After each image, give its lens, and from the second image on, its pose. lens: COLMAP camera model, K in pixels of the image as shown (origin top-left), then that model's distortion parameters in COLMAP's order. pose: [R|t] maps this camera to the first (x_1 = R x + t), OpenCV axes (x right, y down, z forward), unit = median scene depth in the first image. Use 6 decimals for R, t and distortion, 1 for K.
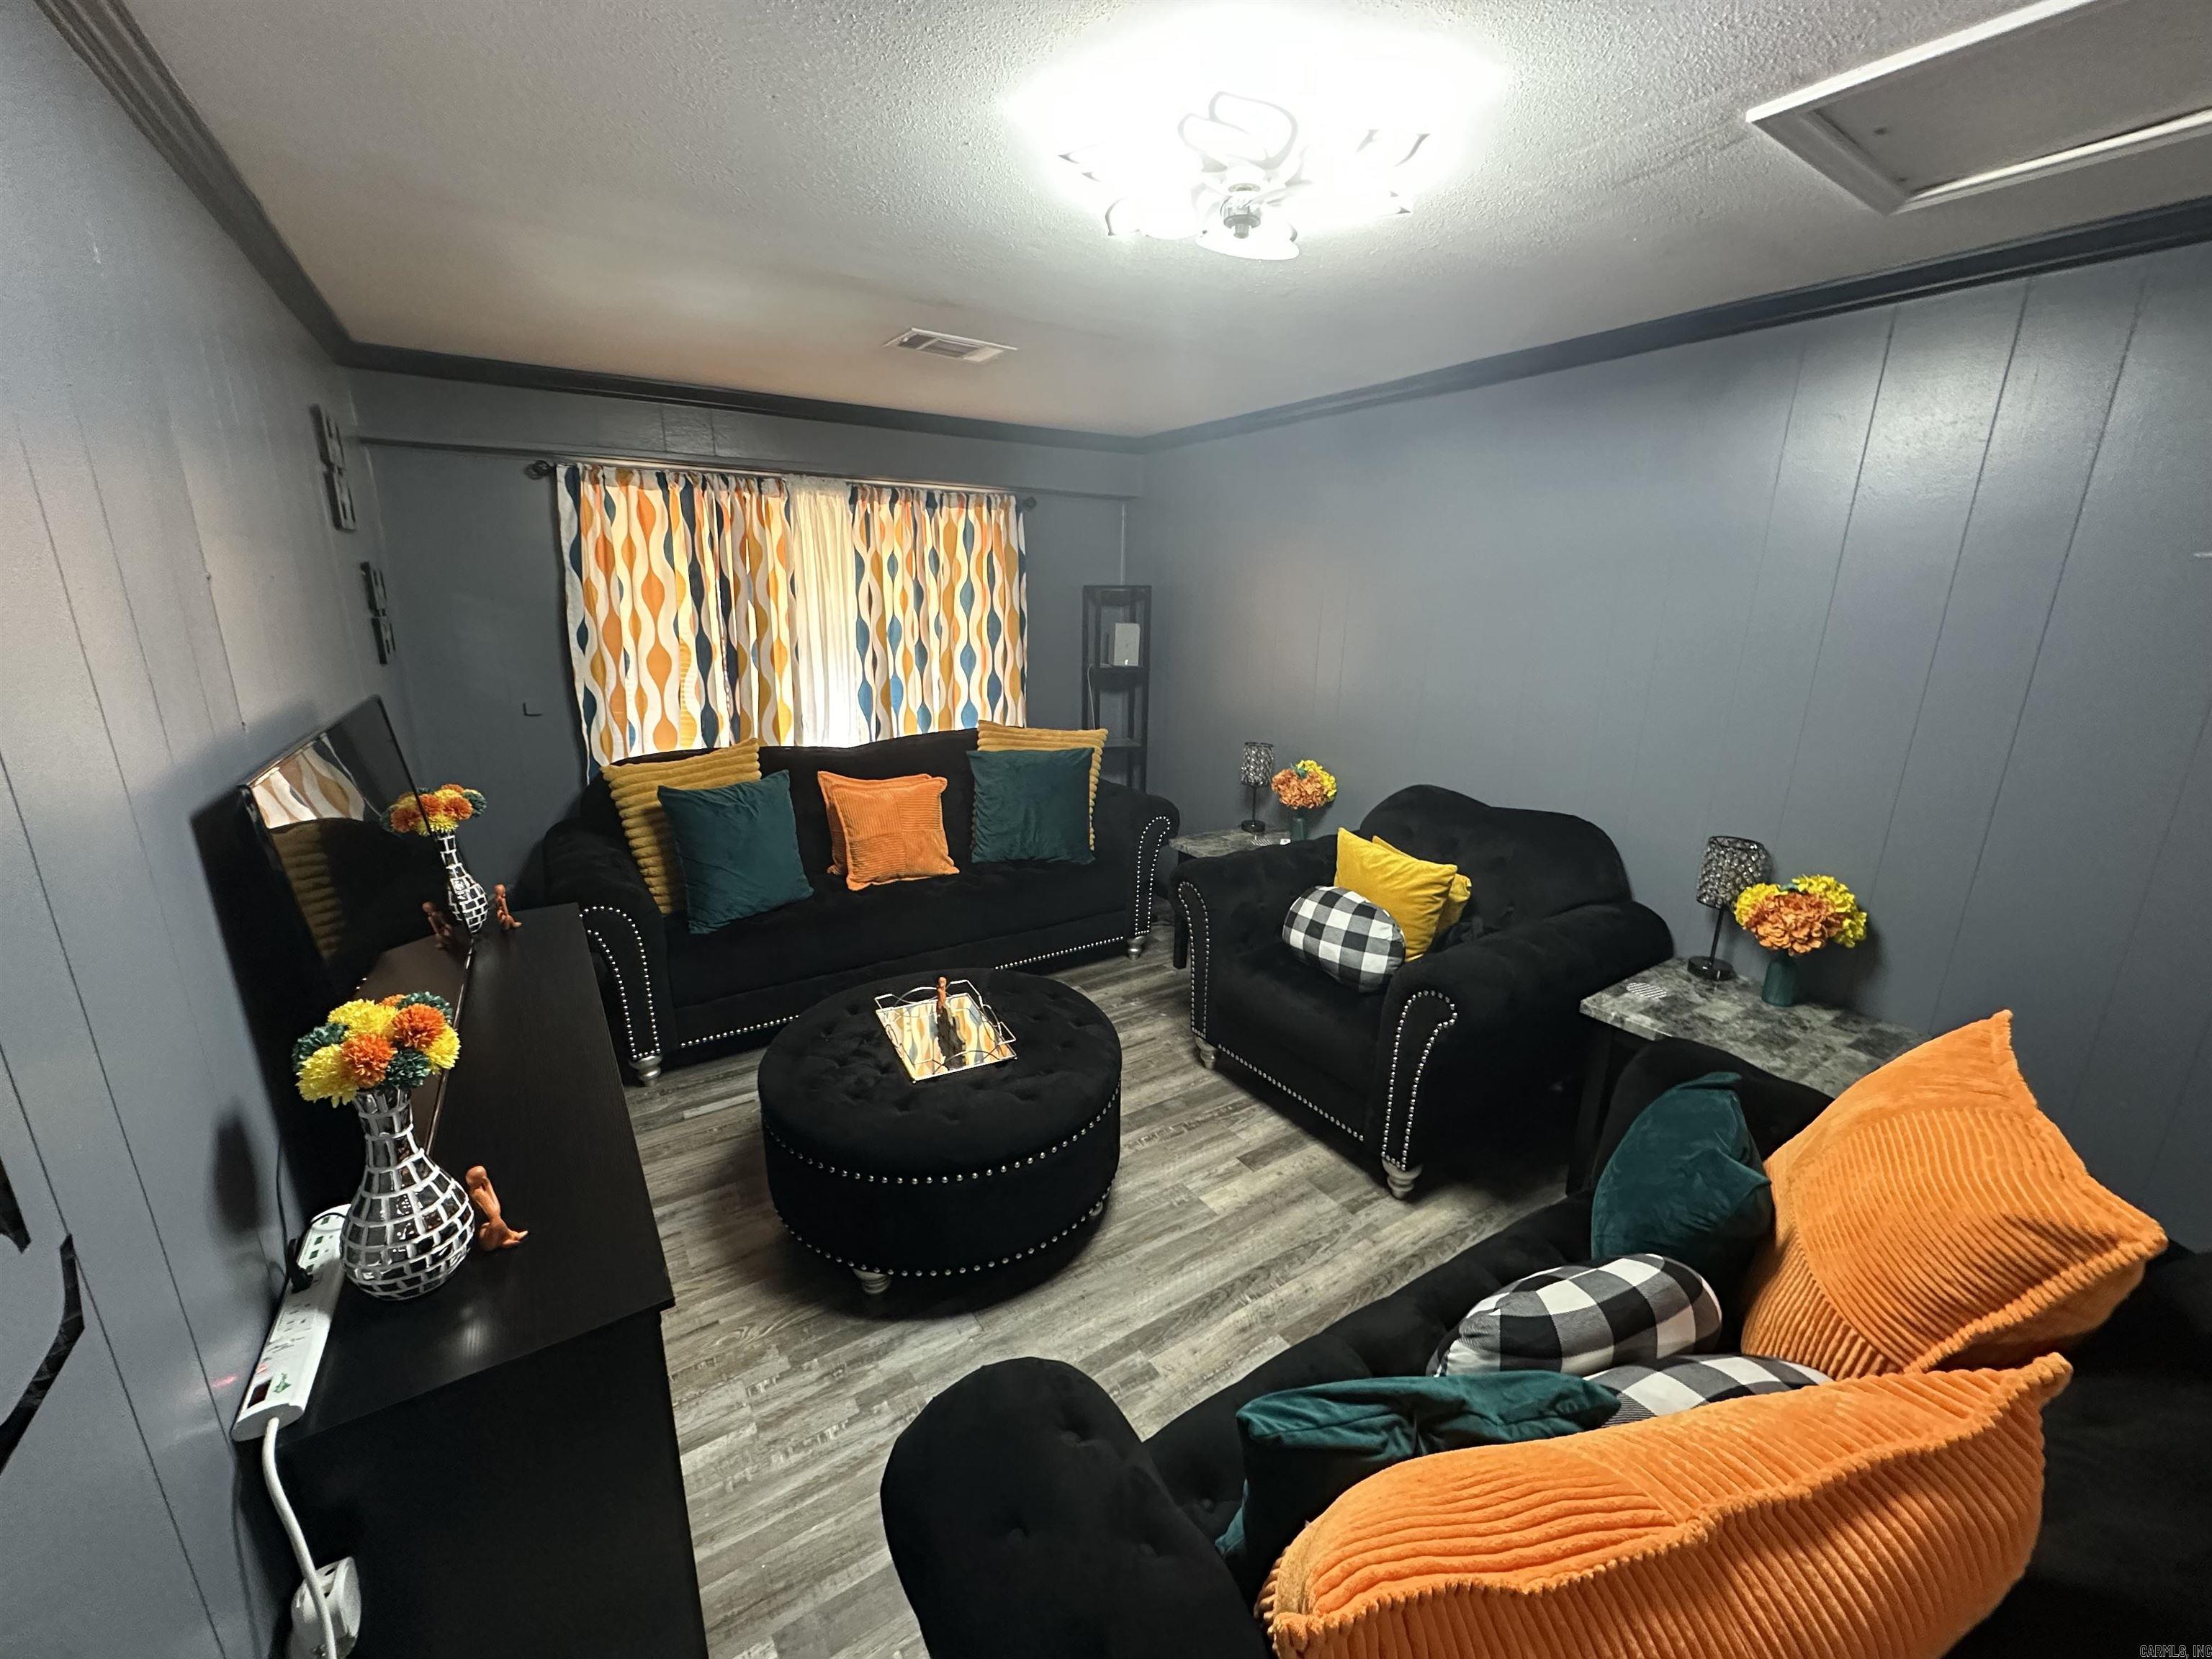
lens RADIAL K [[876.0, 0, 1110.9], [0, 876.0, 826.3], [0, 0, 1]] dist [-0.002277, 0.000557]
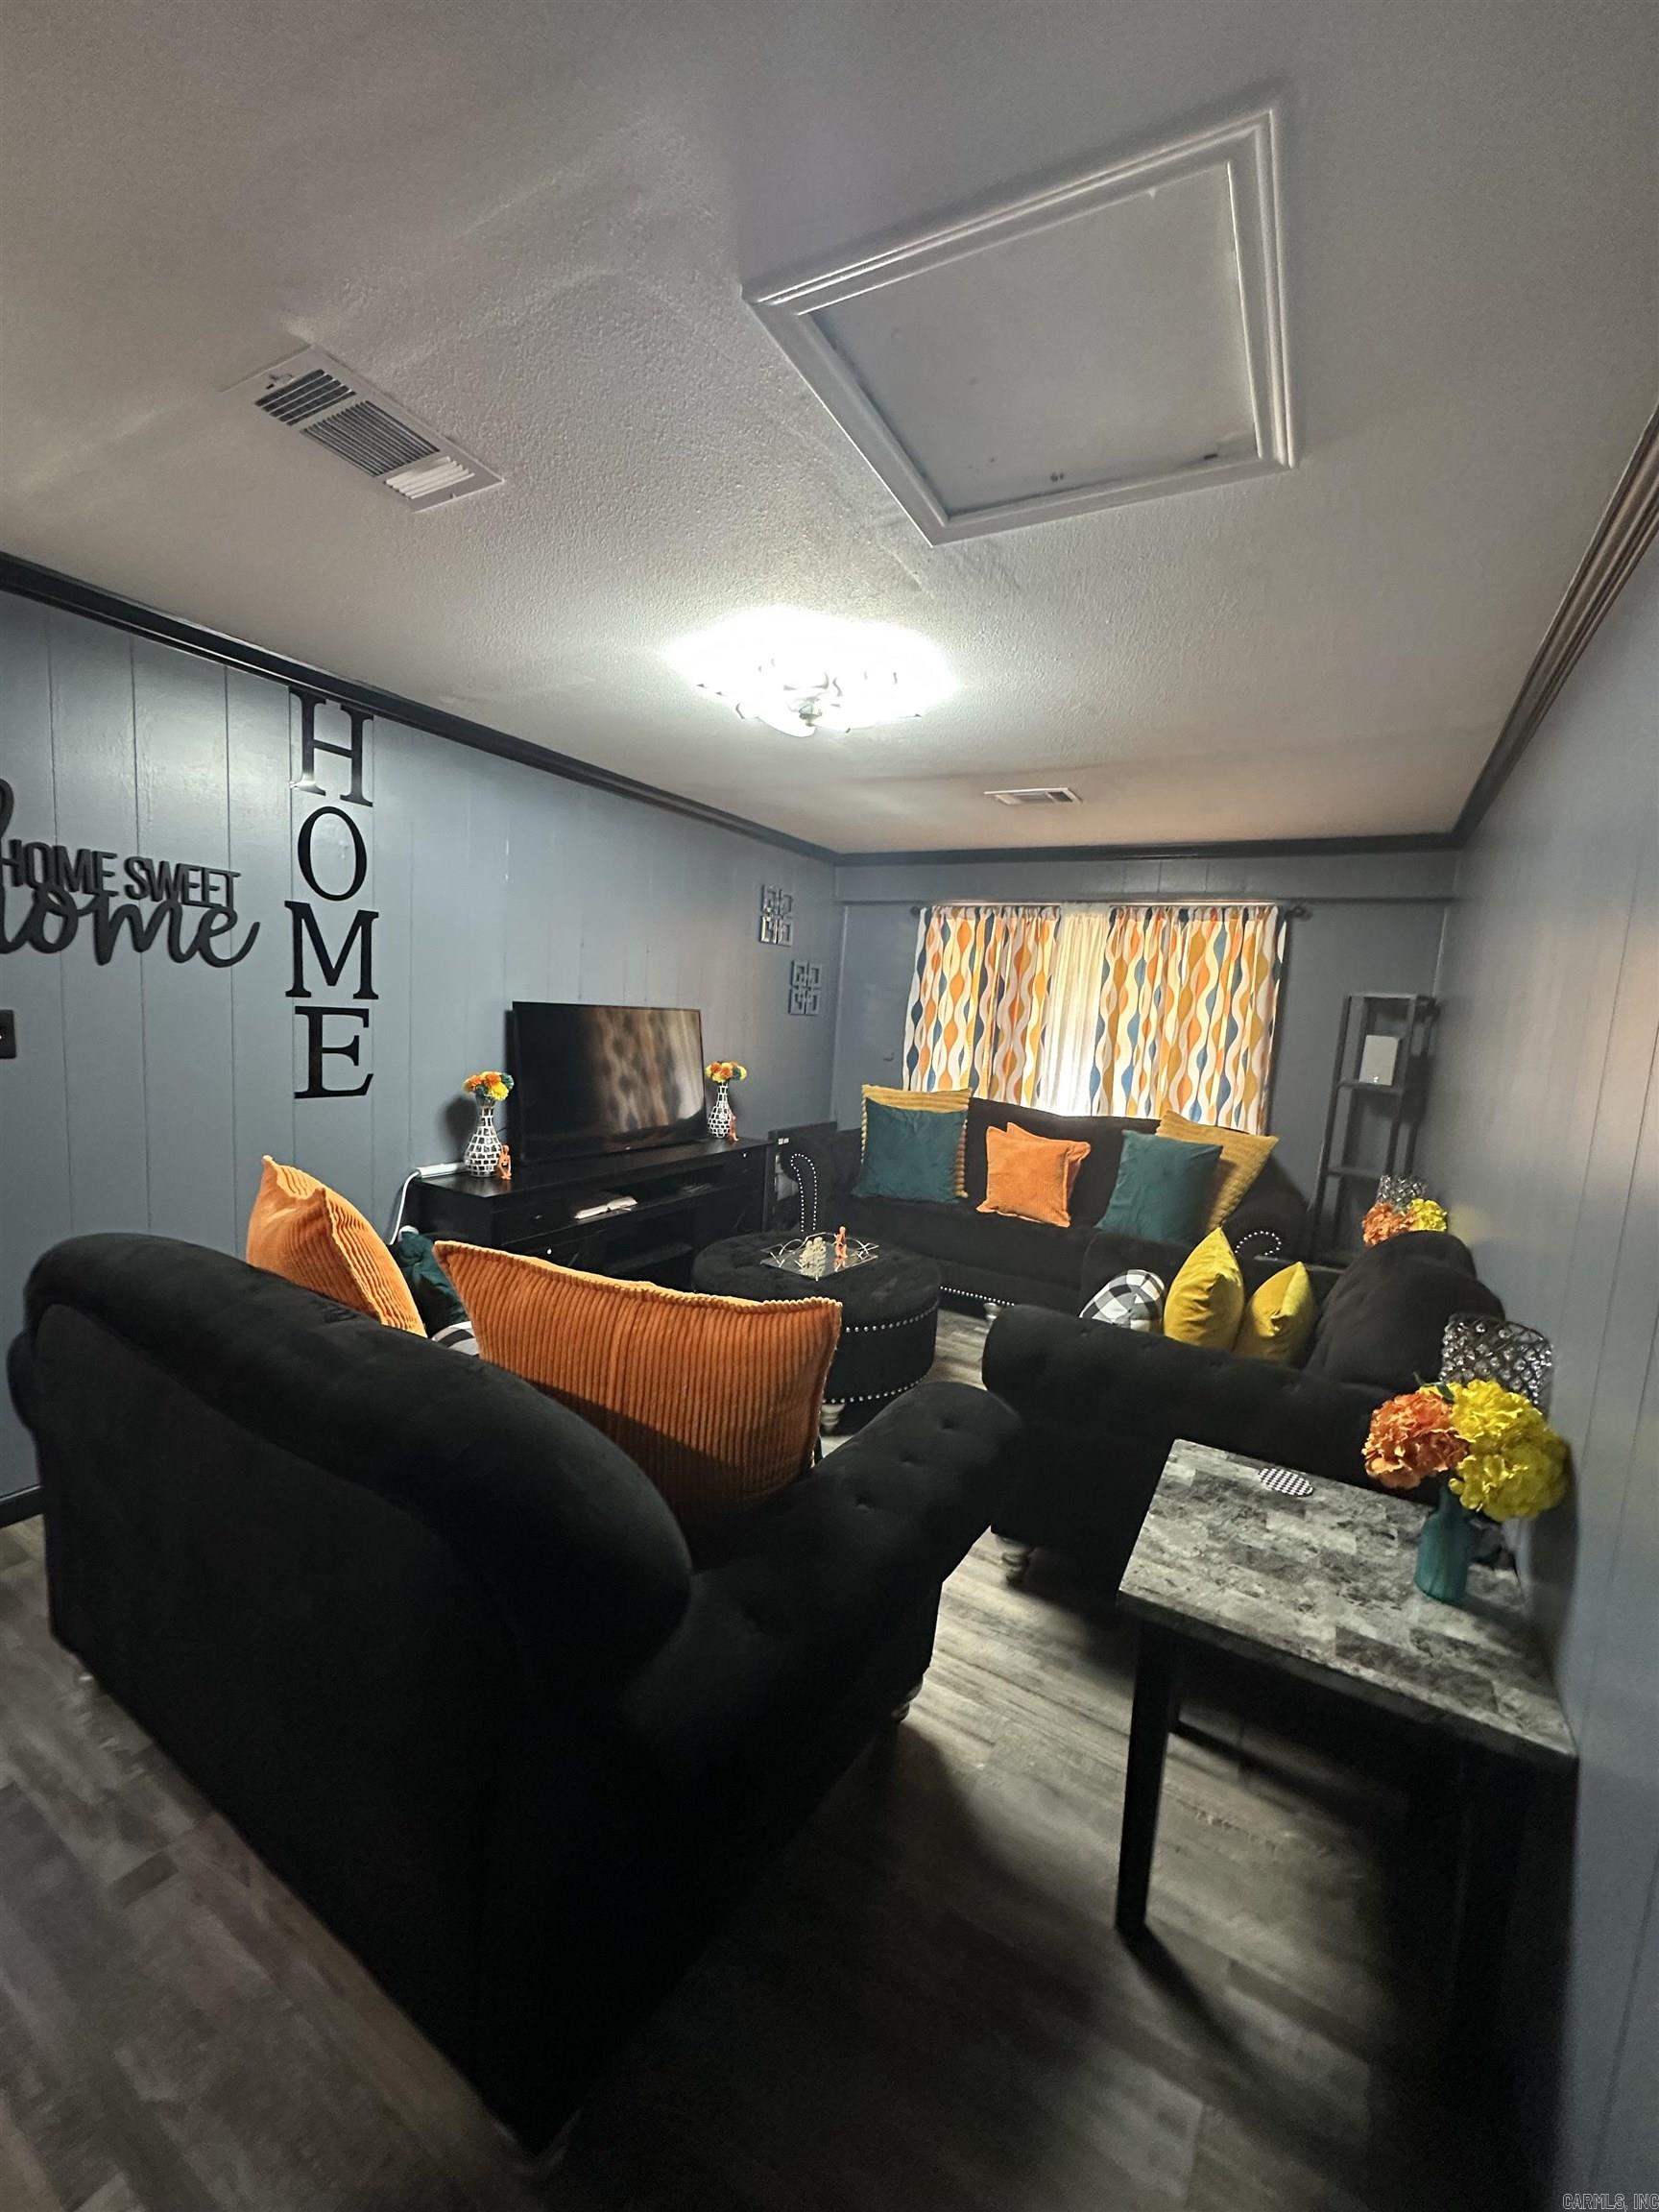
lens RADIAL K [[876.0, 0, 825.8], [0, 876.0, 1109.7], [0, 0, 1]] dist [-0.002277, 0.000557]
pose [[0.445155, 0.124728, -0.886724, 0.690053], [-0.290207, 0.956900, -0.011092, 0.010150], [0.847123, 0.262271, 0.462166, 0.186033]]
